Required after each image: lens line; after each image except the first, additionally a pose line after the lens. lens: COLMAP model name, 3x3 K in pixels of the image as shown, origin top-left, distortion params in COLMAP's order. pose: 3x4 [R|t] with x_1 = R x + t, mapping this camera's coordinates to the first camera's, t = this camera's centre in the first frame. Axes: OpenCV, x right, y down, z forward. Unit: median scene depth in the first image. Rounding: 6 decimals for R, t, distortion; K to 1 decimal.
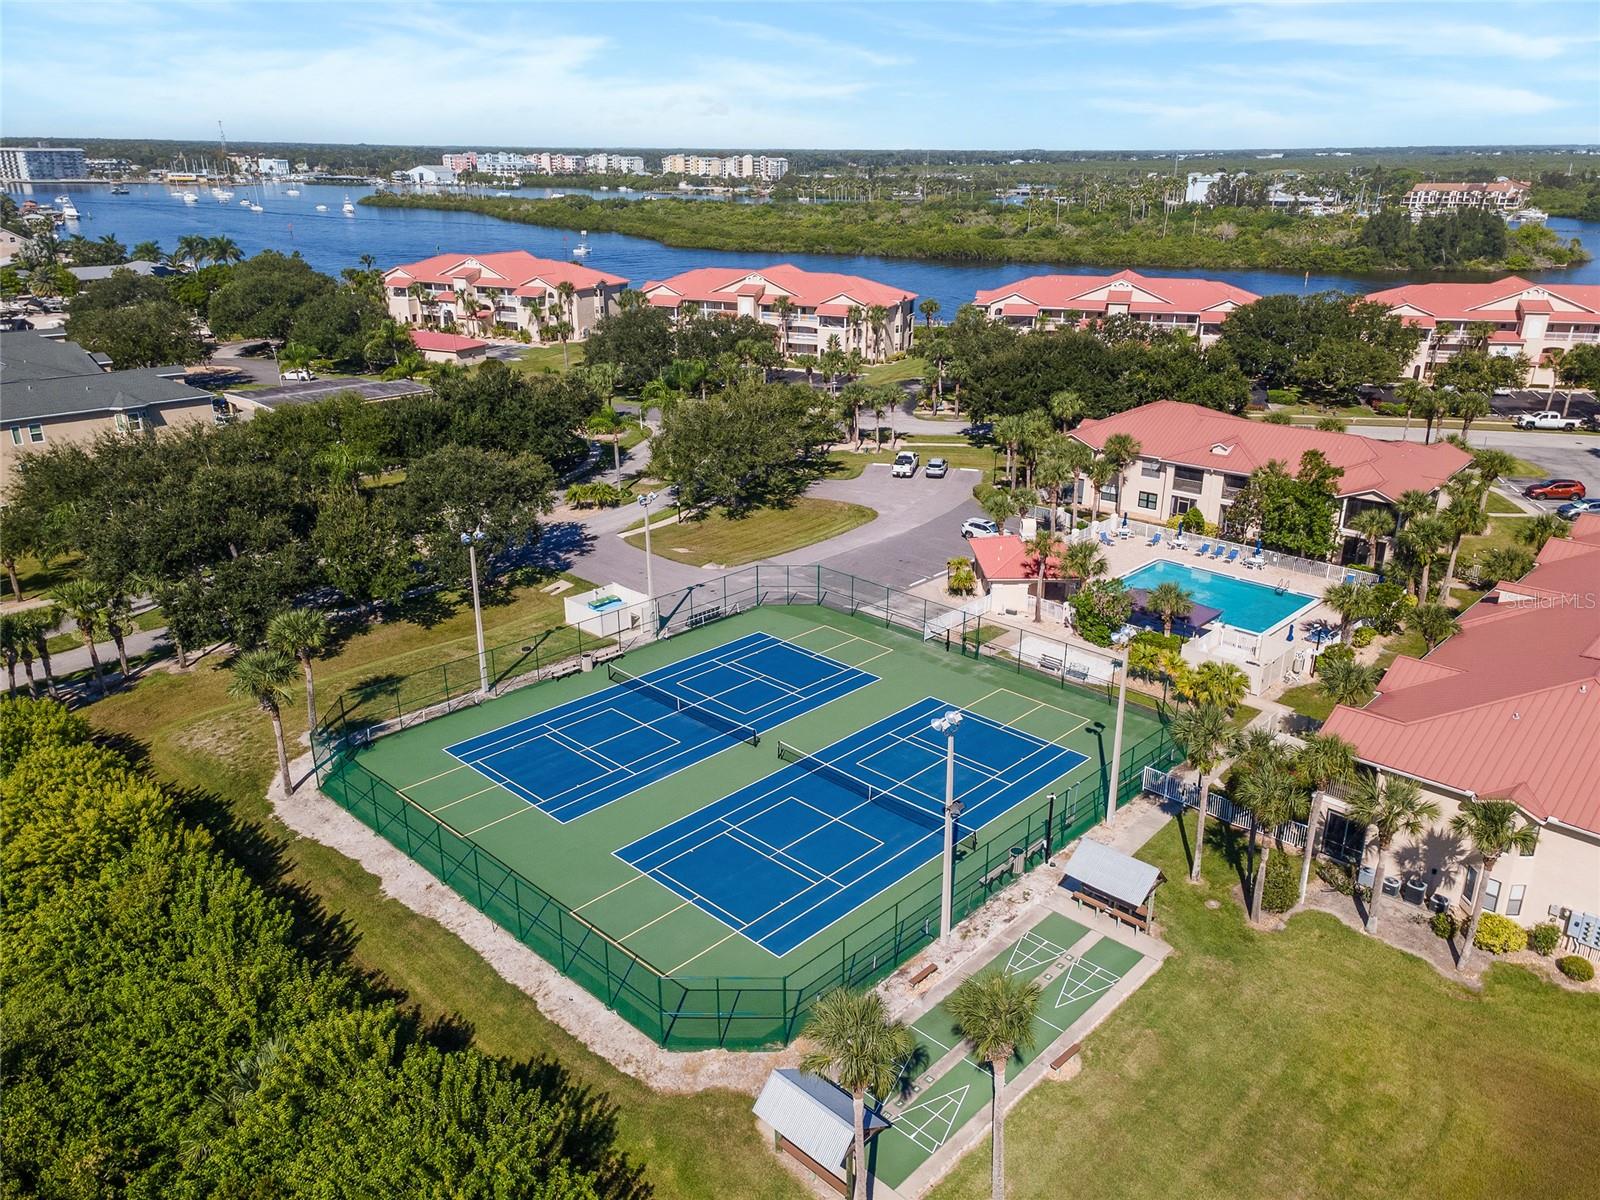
lens RADIAL K [[1159.4, 0, 800.0], [0, 1159.4, 600.0], [0, 0, 1]] dist [0.048176, 0.001622]
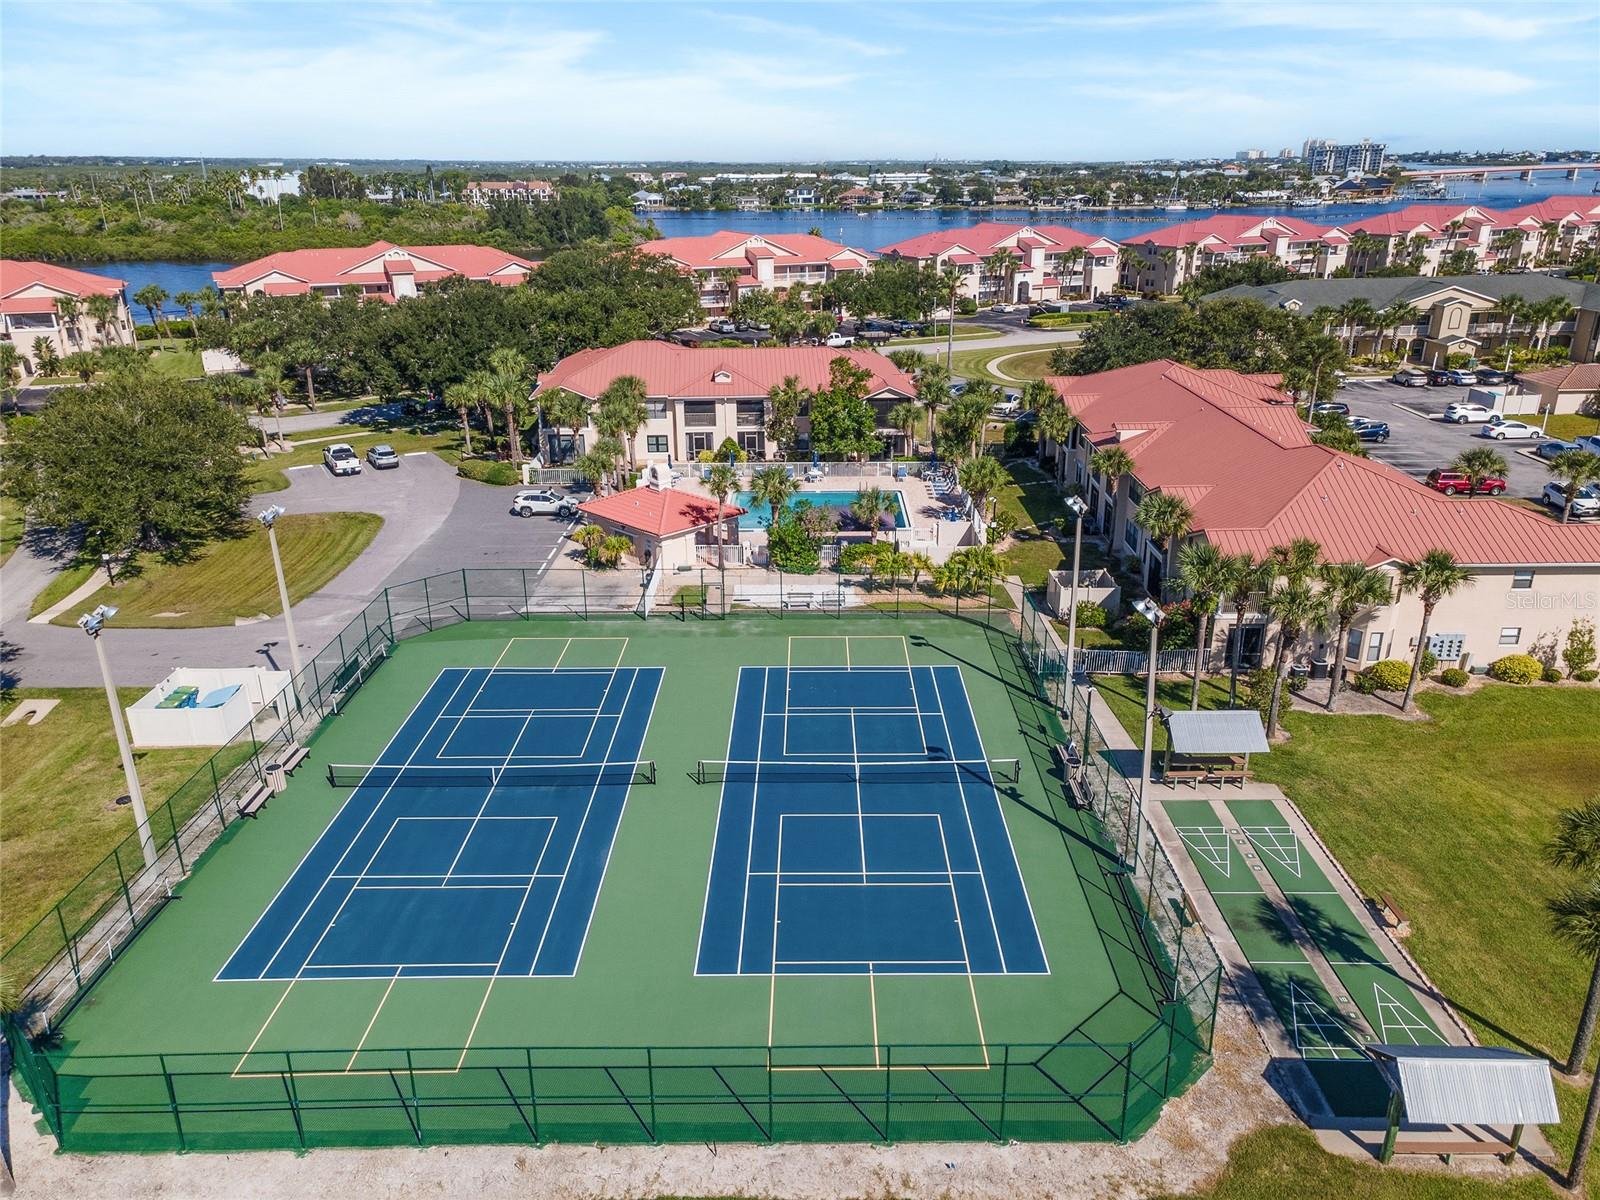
lens RADIAL K [[1159.4, 0, 800.0], [0, 1159.4, 600.0], [0, 0, 1]] dist [0.048176, 0.001622]
pose [[0.729246, -0.248556, 0.637511, -0.309788], [0.252038, 0.963758, 0.087449, -0.020783], [-0.636143, 0.096905, 0.765462, 0.270781]]
